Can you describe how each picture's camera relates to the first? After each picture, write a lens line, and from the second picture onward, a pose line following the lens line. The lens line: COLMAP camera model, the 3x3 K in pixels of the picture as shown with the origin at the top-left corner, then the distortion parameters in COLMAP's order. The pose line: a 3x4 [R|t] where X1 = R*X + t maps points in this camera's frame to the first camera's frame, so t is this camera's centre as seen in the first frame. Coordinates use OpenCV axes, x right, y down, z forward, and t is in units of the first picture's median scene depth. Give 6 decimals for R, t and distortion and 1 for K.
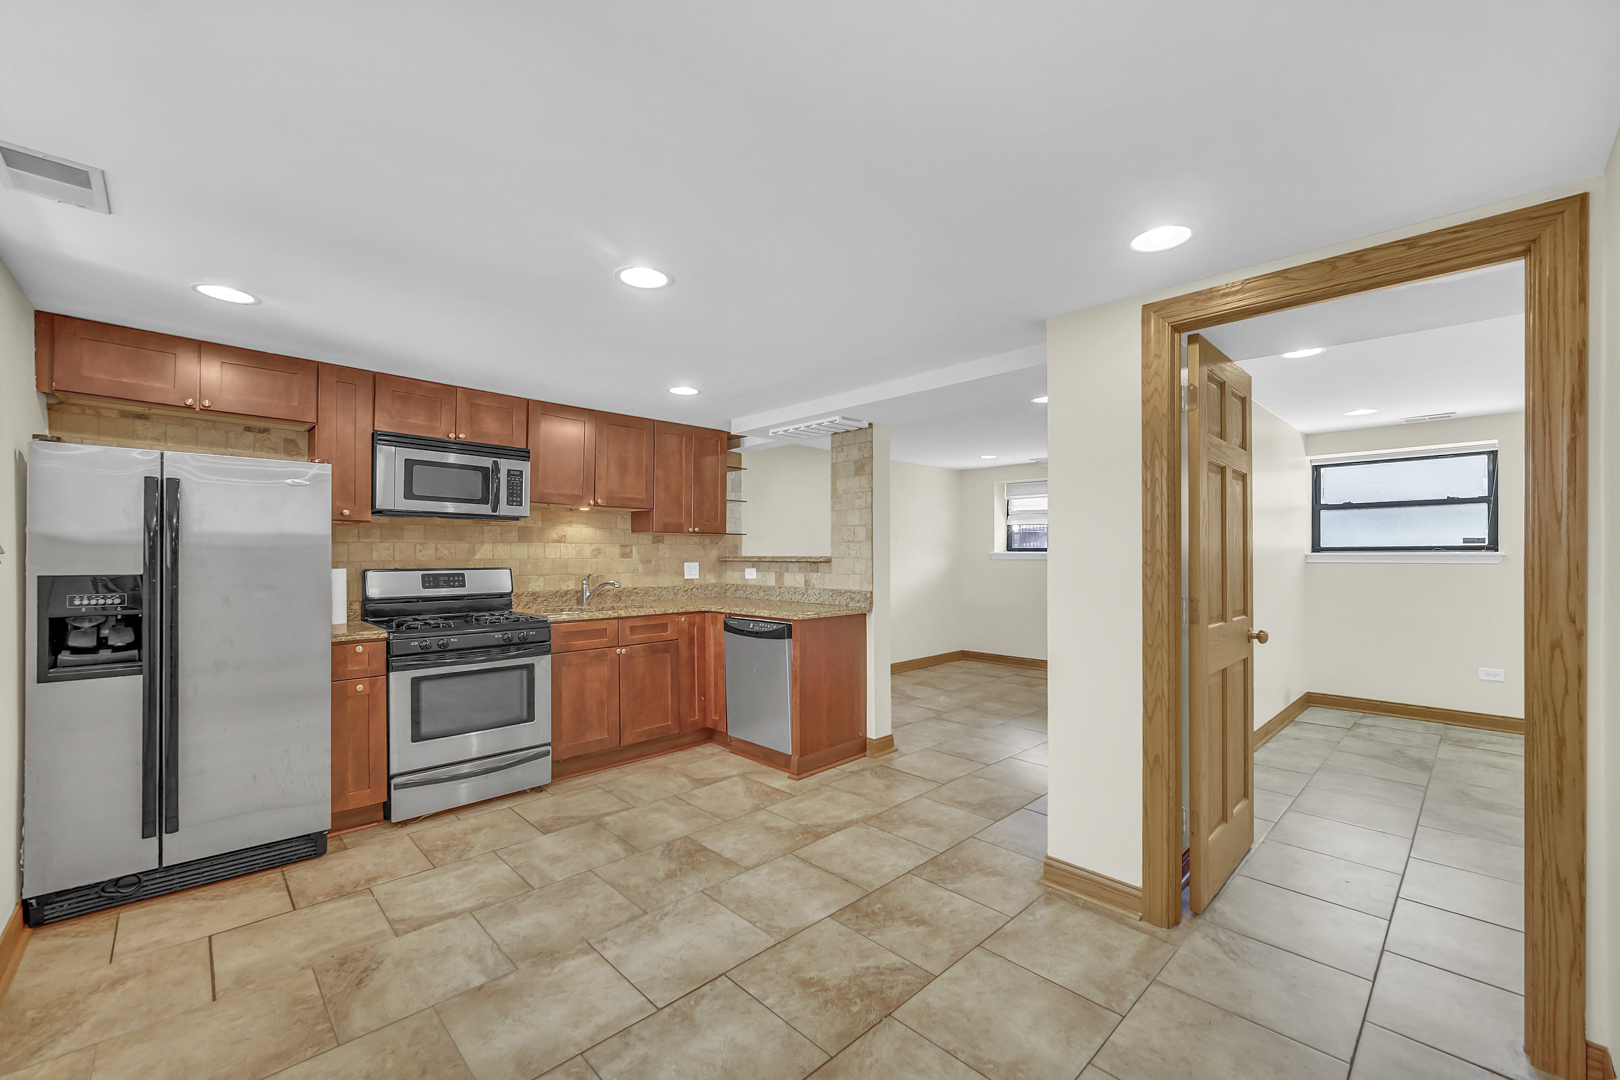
lens RADIAL K [[641.8, 0, 801.6], [0, 641.8, 556.3], [0, 0, 1]] dist [0.002332, -0.000631]
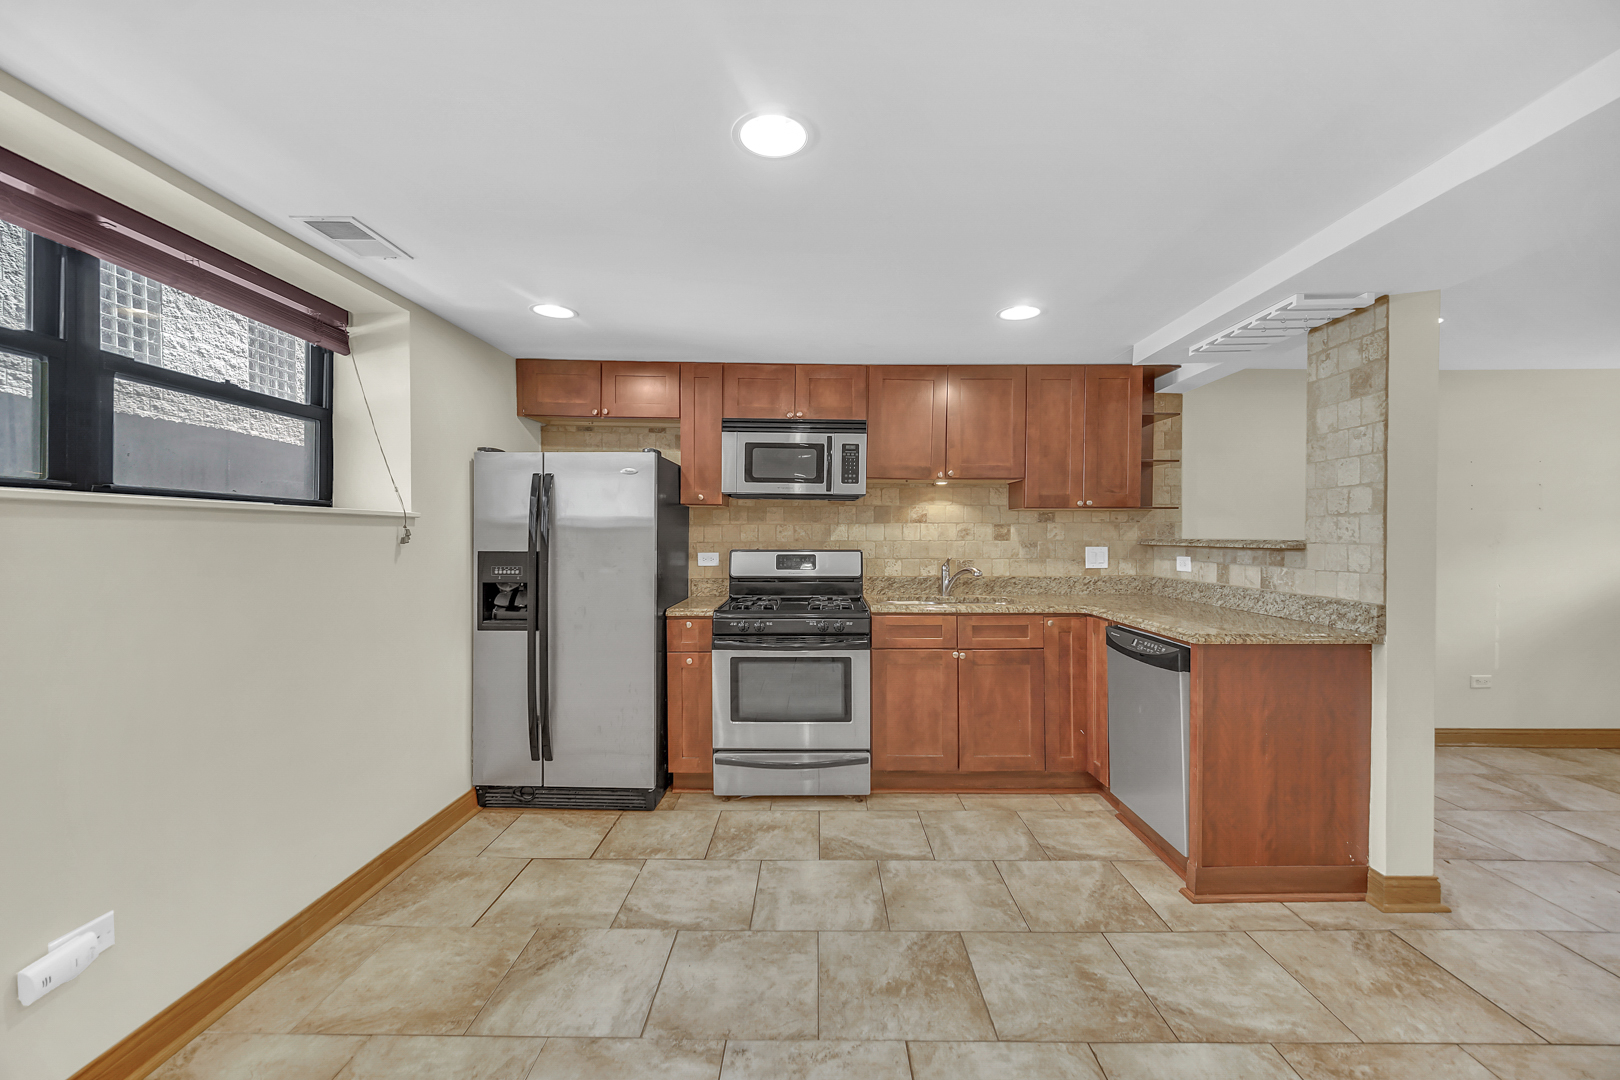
lens RADIAL K [[641.8, 0, 816.8], [0, 641.8, 543.3], [0, 0, 1]] dist [0.002332, -0.000631]
pose [[0.721170, 0.010705, -0.692675, 0.170355], [-0.004039, 0.999929, 0.011249, -0.002372], [0.692746, -0.005315, 0.721162, 0.332672]]
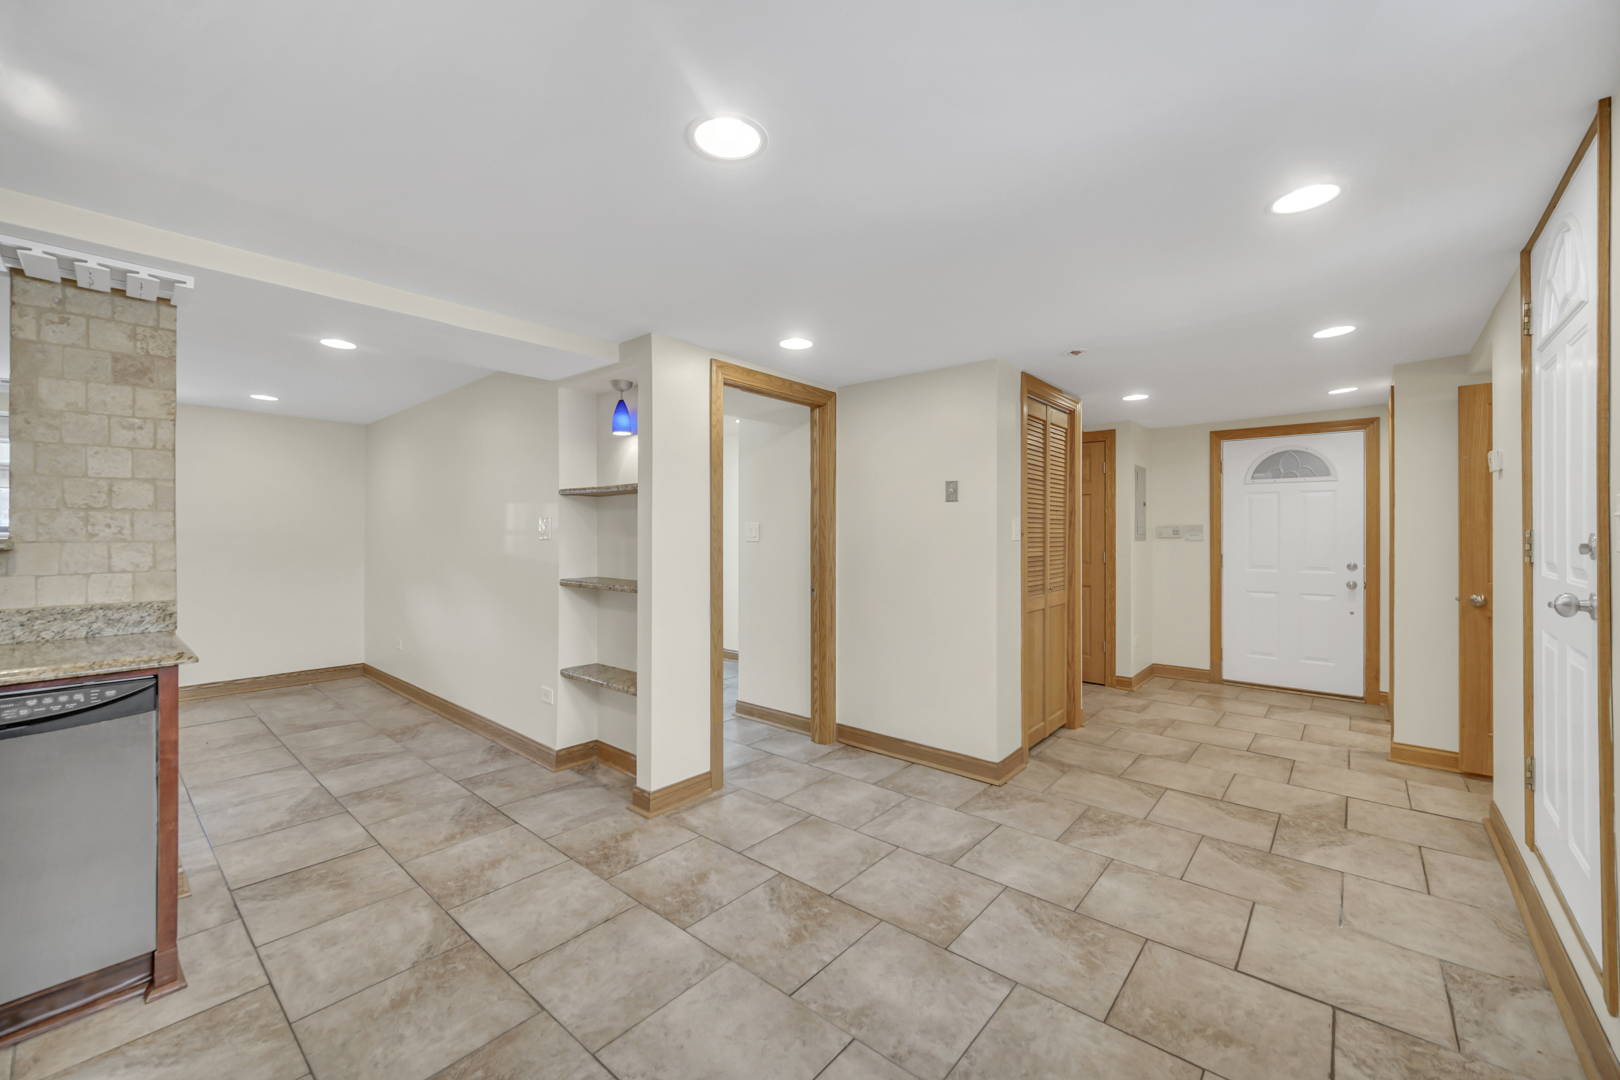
lens RADIAL K [[641.8, 0, 797.8], [0, 641.8, 534.8], [0, 0, 1]] dist [0.002332, -0.000631]
pose [[-0.084642, 0.002792, 0.996408, -0.595485], [0.006561, 0.999976, -0.002245, 0.002675], [-0.996390, 0.006348, -0.084658, 0.617257]]
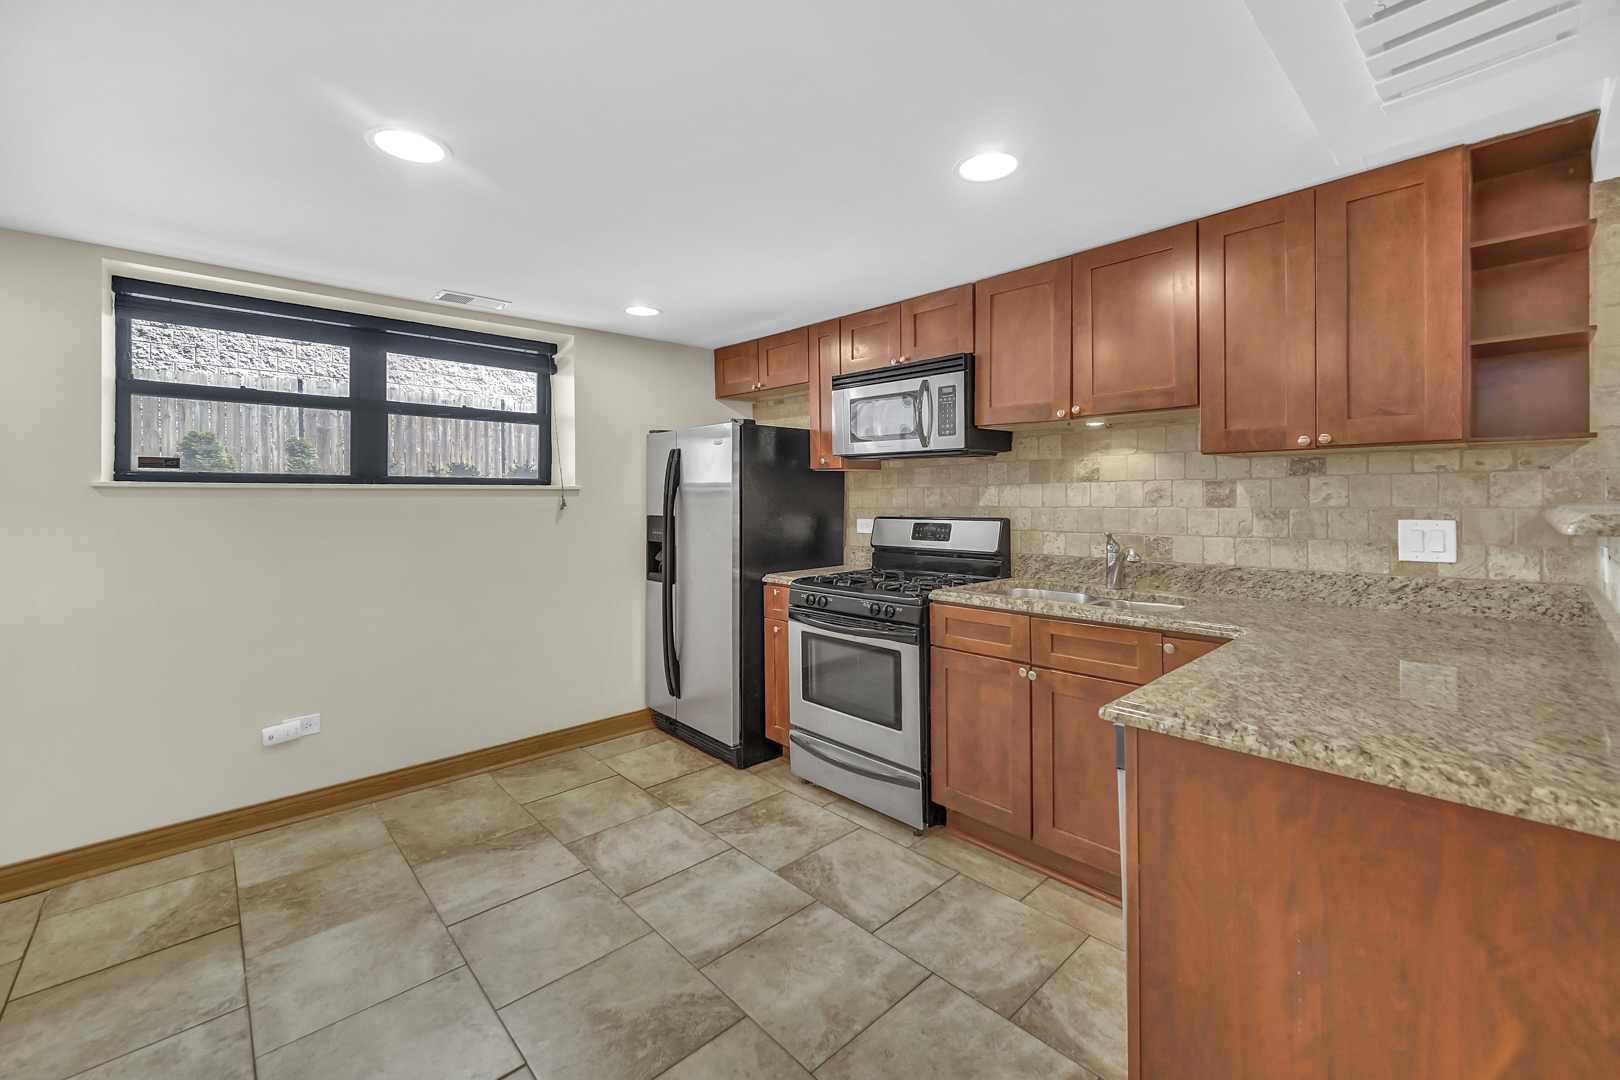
lens RADIAL K [[664.9, 0, 823.3], [0, 664.9, 495.2], [0, 0, 1]] dist [-0.002230, 0.000356]
pose [[-0.001381, -0.001444, -0.999998, 0.344350], [0.006166, 0.999980, -0.001452, -0.010471], [0.999980, -0.006168, -0.001372, 0.938518]]
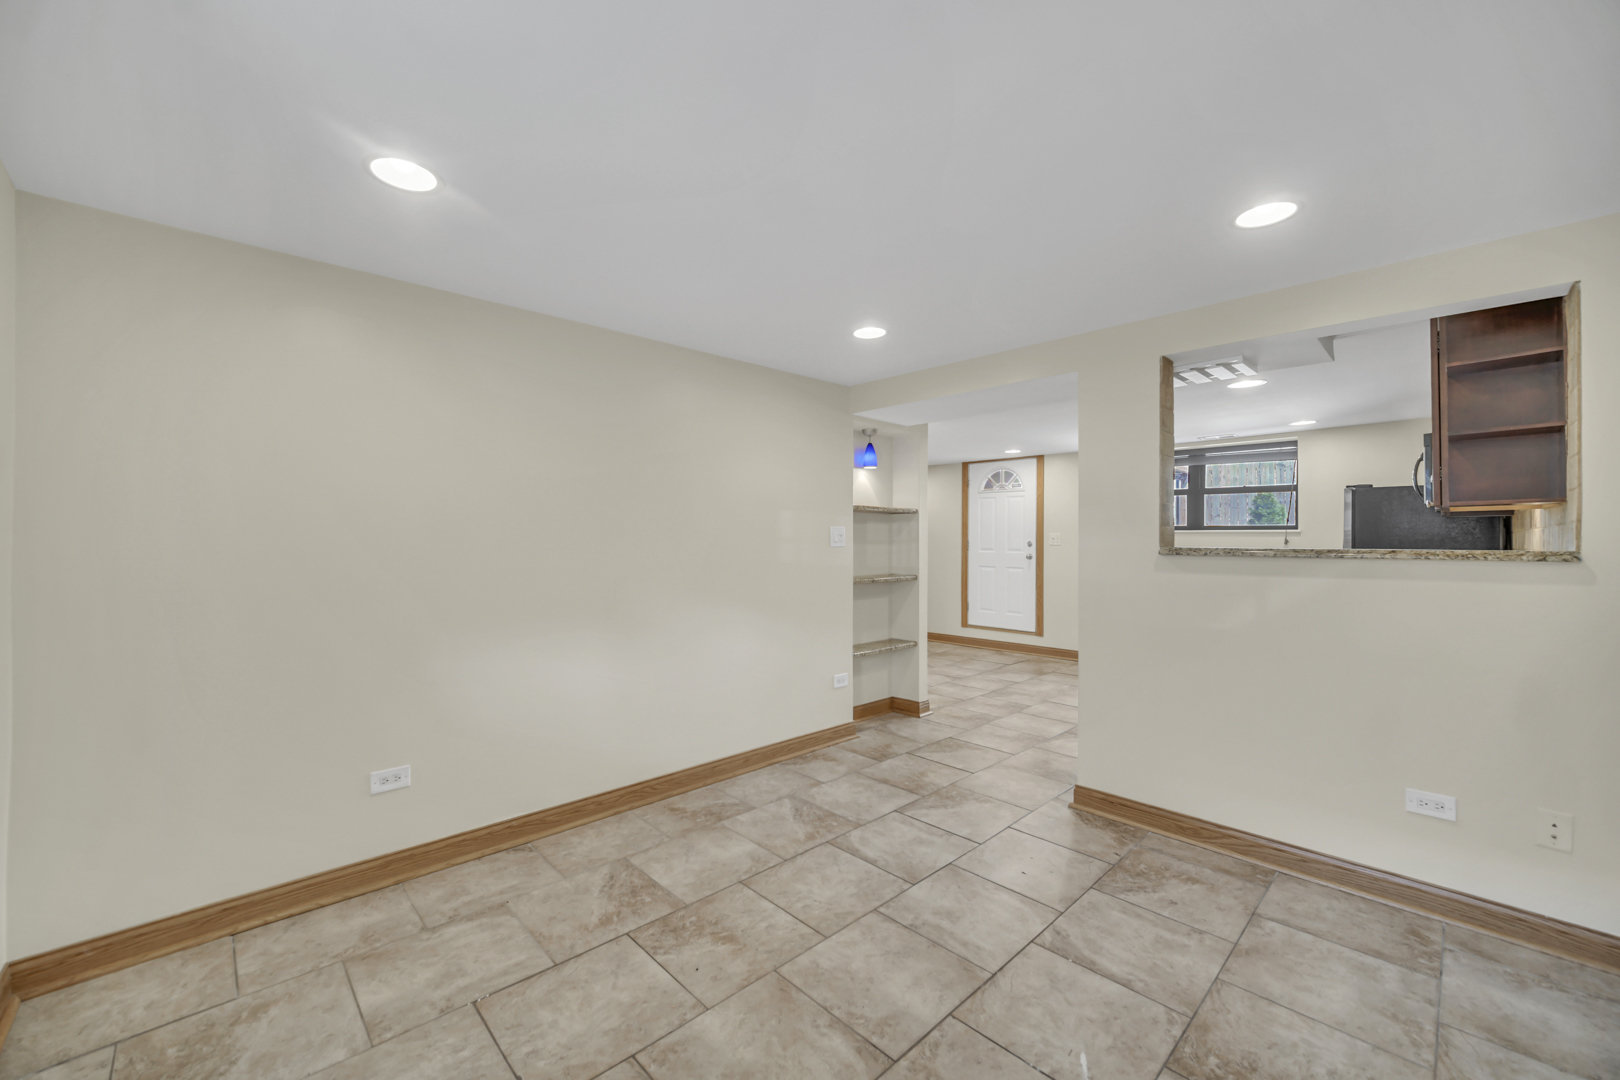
lens RADIAL K [[641.8, 0, 803.3], [0, 641.8, 538.9], [0, 0, 1]] dist [0.002332, -0.000631]
pose [[-0.999857, -0.005909, -0.015854, 0.589965], [-0.005920, 0.999982, 0.000624, -0.011690], [0.015850, 0.000718, -0.999874, 2.175791]]
